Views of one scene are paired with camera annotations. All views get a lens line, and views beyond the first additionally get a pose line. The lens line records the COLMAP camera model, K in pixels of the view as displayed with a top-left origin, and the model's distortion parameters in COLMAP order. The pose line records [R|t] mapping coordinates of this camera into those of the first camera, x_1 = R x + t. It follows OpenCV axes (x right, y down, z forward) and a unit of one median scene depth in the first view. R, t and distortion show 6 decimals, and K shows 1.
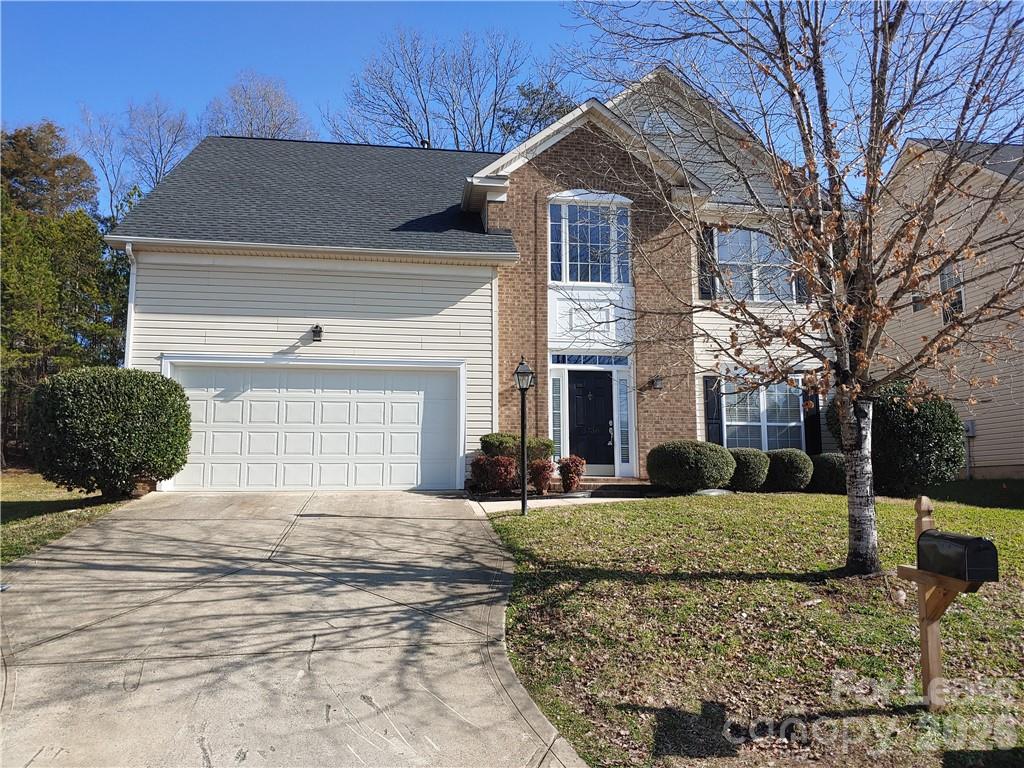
lens RADIAL K [[798.4, 0, 512.0], [0, 798.4, 384.0], [0, 0, 1]] dist [-0.006729, -0.004865]
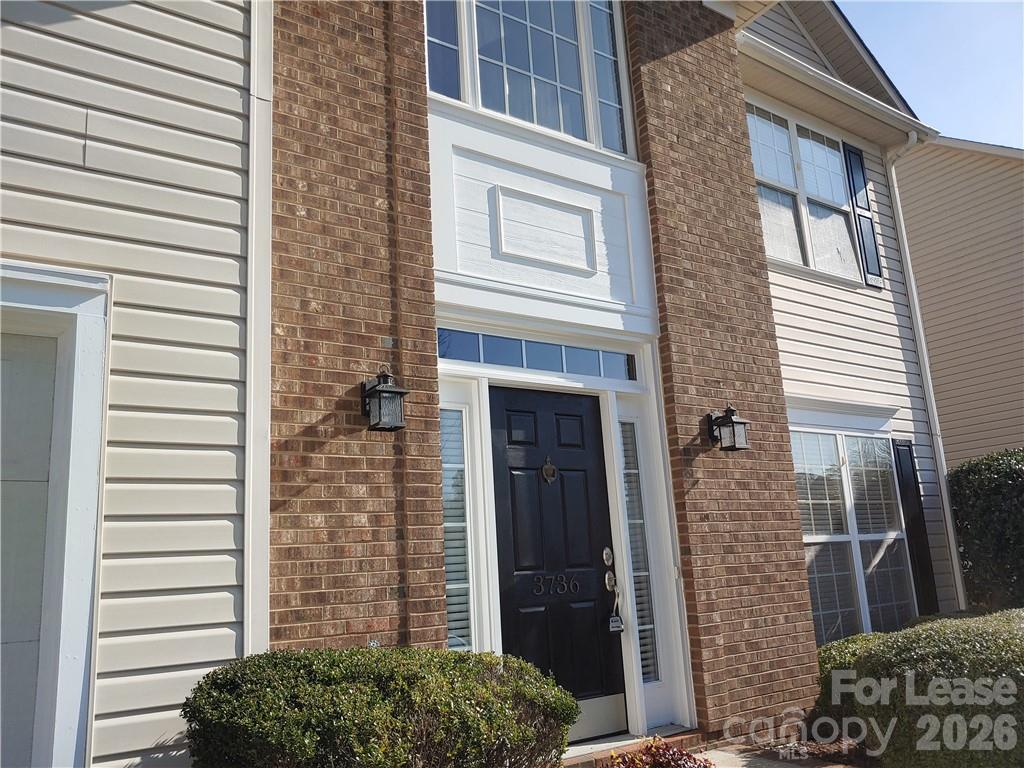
lens RADIAL K [[783.0, 0, 512.2], [0, 783.0, 407.2], [0, 0, 1]] dist [-0.032374, -0.003602]
pose [[0.906377, 0.039083, 0.420658, -0.043711], [-0.004590, 0.996564, -0.082702, 0.015556], [-0.422445, 0.073028, 0.903442, 0.733401]]
